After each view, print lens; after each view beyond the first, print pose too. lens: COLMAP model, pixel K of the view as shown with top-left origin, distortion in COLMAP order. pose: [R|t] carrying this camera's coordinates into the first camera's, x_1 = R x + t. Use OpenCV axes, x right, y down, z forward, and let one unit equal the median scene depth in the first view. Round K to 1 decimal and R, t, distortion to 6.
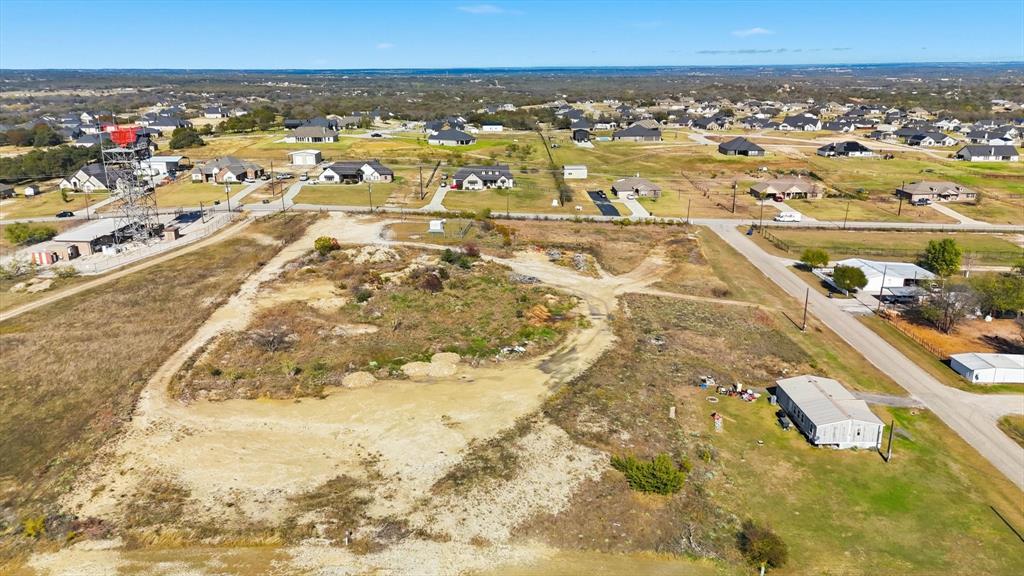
lens RADIAL K [[750.0, 0, 512.0], [0, 750.0, 288.0], [0, 0, 1]] dist [0.071951, -0.066399]
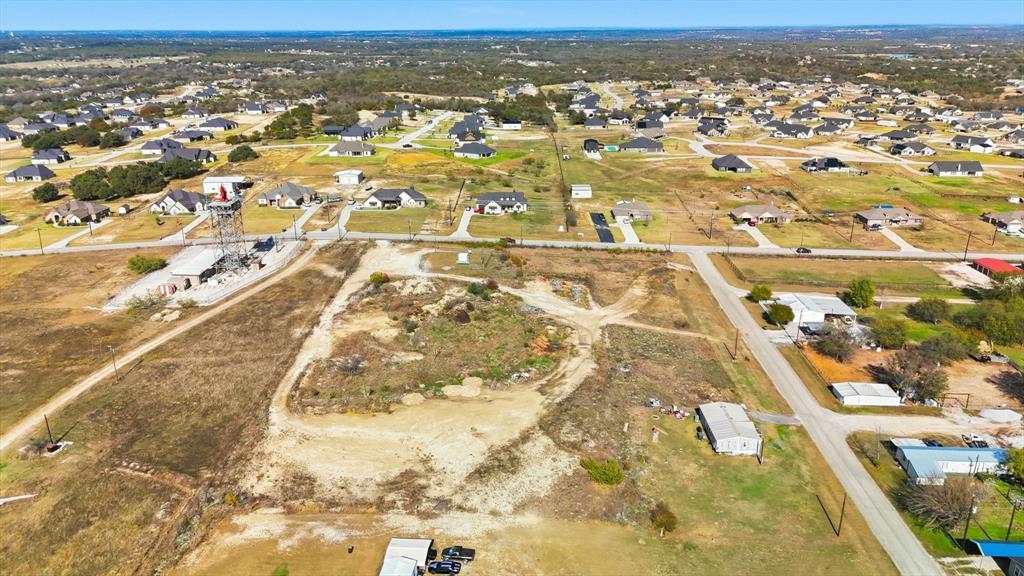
lens RADIAL K [[750.0, 0, 512.0], [0, 750.0, 288.0], [0, 0, 1]] dist [0.071951, -0.066399]
pose [[0.999615, 0.007926, -0.026579, 0.020259], [-0.006633, 0.998808, 0.048367, -0.139792], [0.026930, -0.048172, 0.998476, -0.369251]]
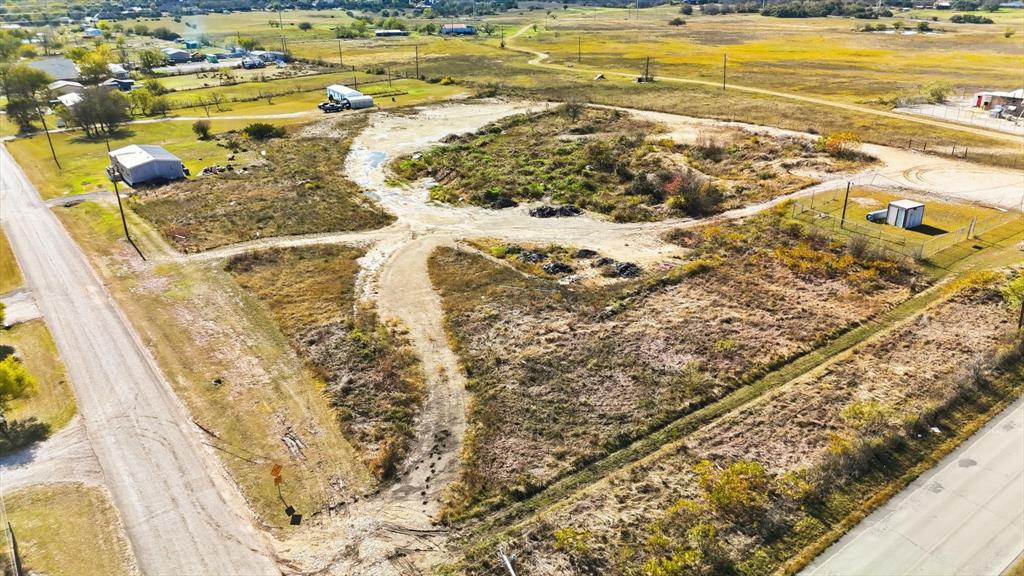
lens RADIAL K [[750.0, 0, 512.0], [0, 750.0, 288.0], [0, 0, 1]] dist [0.071951, -0.066399]
pose [[-0.805054, 0.254739, -0.535720, 0.504716], [-0.152093, 0.784272, 0.601485, -0.422640], [0.573372, 0.565708, -0.592638, 1.734331]]
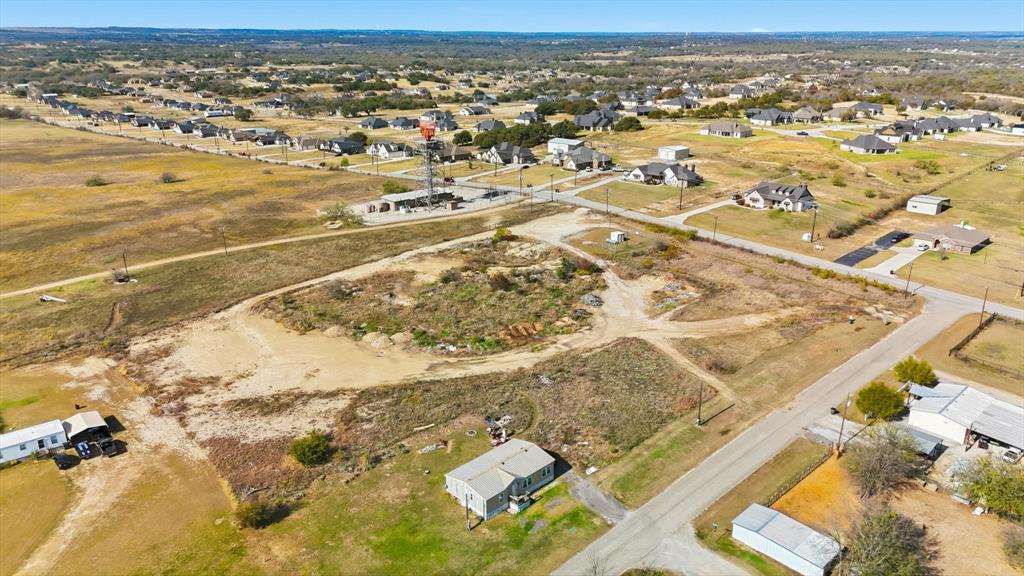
lens RADIAL K [[750.0, 0, 512.0], [0, 750.0, 288.0], [0, 0, 1]] dist [0.071951, -0.066399]
pose [[0.684353, 0.239510, -0.688692, 0.839623], [-0.207875, 0.969402, 0.130569, -0.181345], [0.698891, 0.053807, 0.713201, 0.186030]]
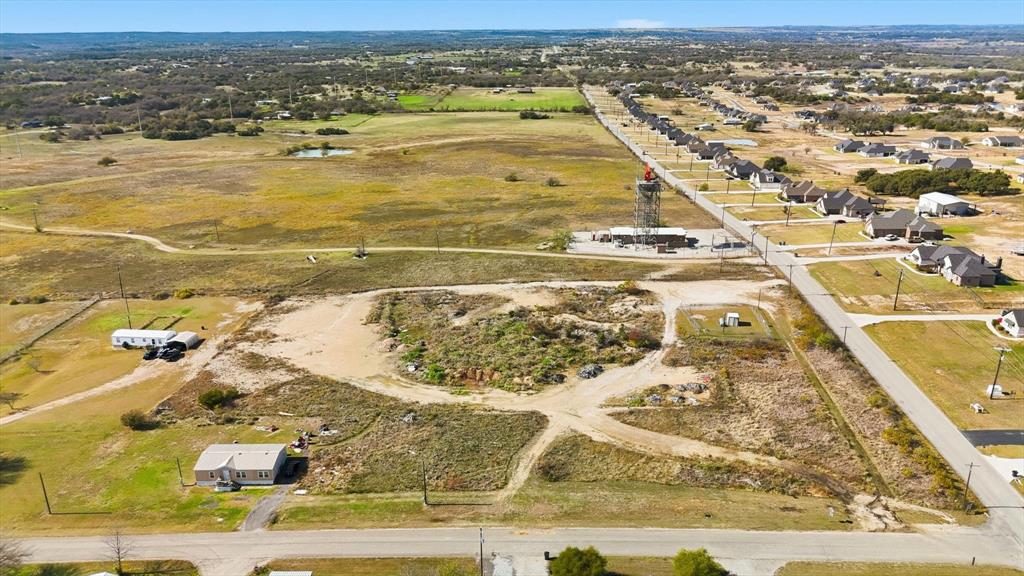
lens RADIAL K [[750.0, 0, 512.0], [0, 750.0, 288.0], [0, 0, 1]] dist [0.071951, -0.066399]
pose [[-0.039046, 0.328814, -0.943587, 1.202561], [-0.276701, 0.903823, 0.326407, -0.531247], [0.960163, 0.273836, 0.055692, 1.000686]]
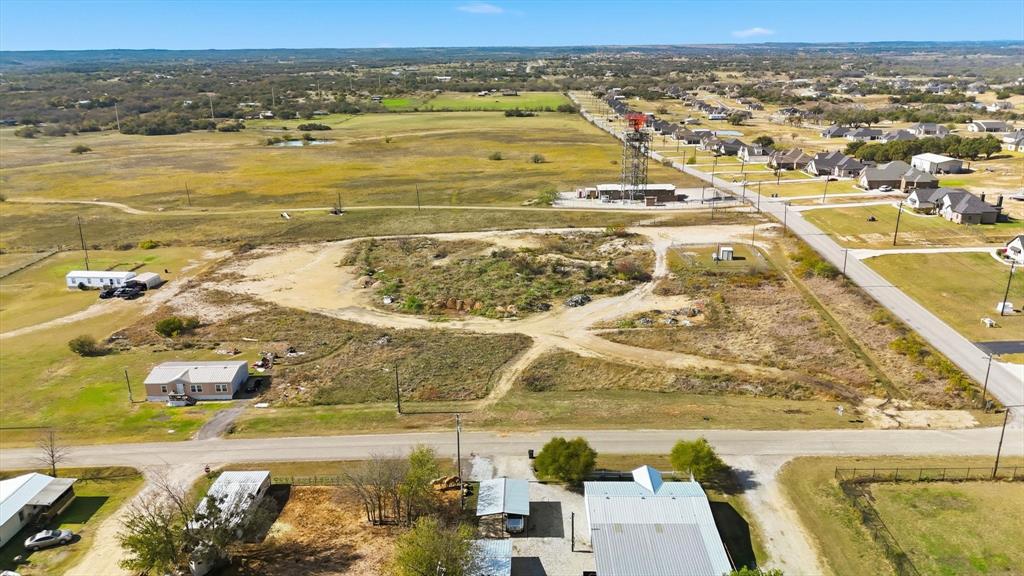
lens RADIAL K [[750.0, 0, 512.0], [0, 750.0, 288.0], [0, 0, 1]] dist [0.071951, -0.066399]
pose [[-0.020405, 0.308991, -0.950846, 1.176814], [-0.275225, 0.912563, 0.302457, -0.373776], [0.961163, 0.267869, 0.066421, 1.053122]]
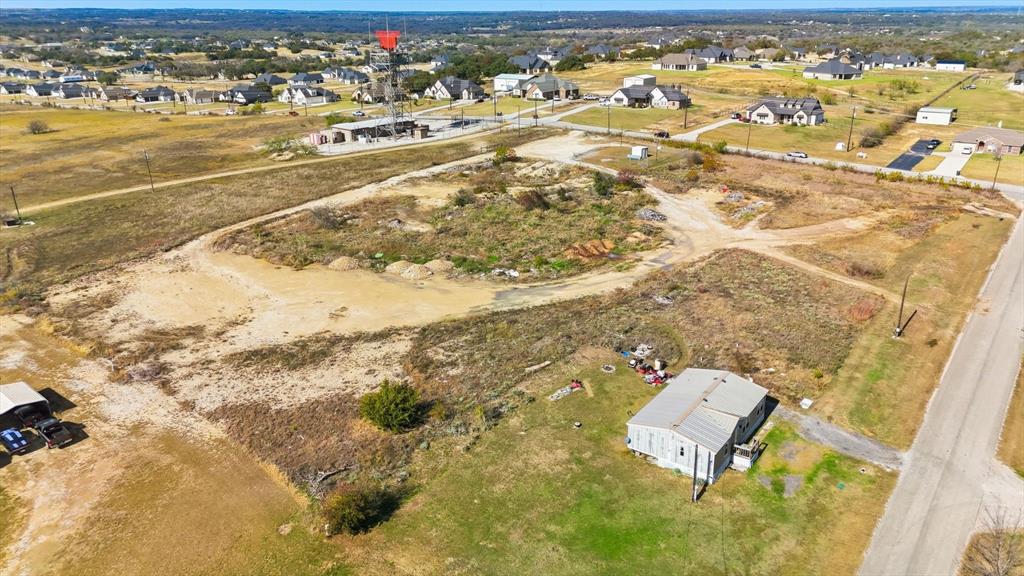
lens RADIAL K [[743.6, 0, 514.1], [0, 743.6, 301.3], [0, 0, 1]] dist [0.066263, -0.051790]
pose [[0.794141, 0.220920, -0.566157, 0.500497], [-0.169594, 0.975139, 0.142621, -0.013605], [0.583590, -0.017244, 0.811865, 0.251194]]
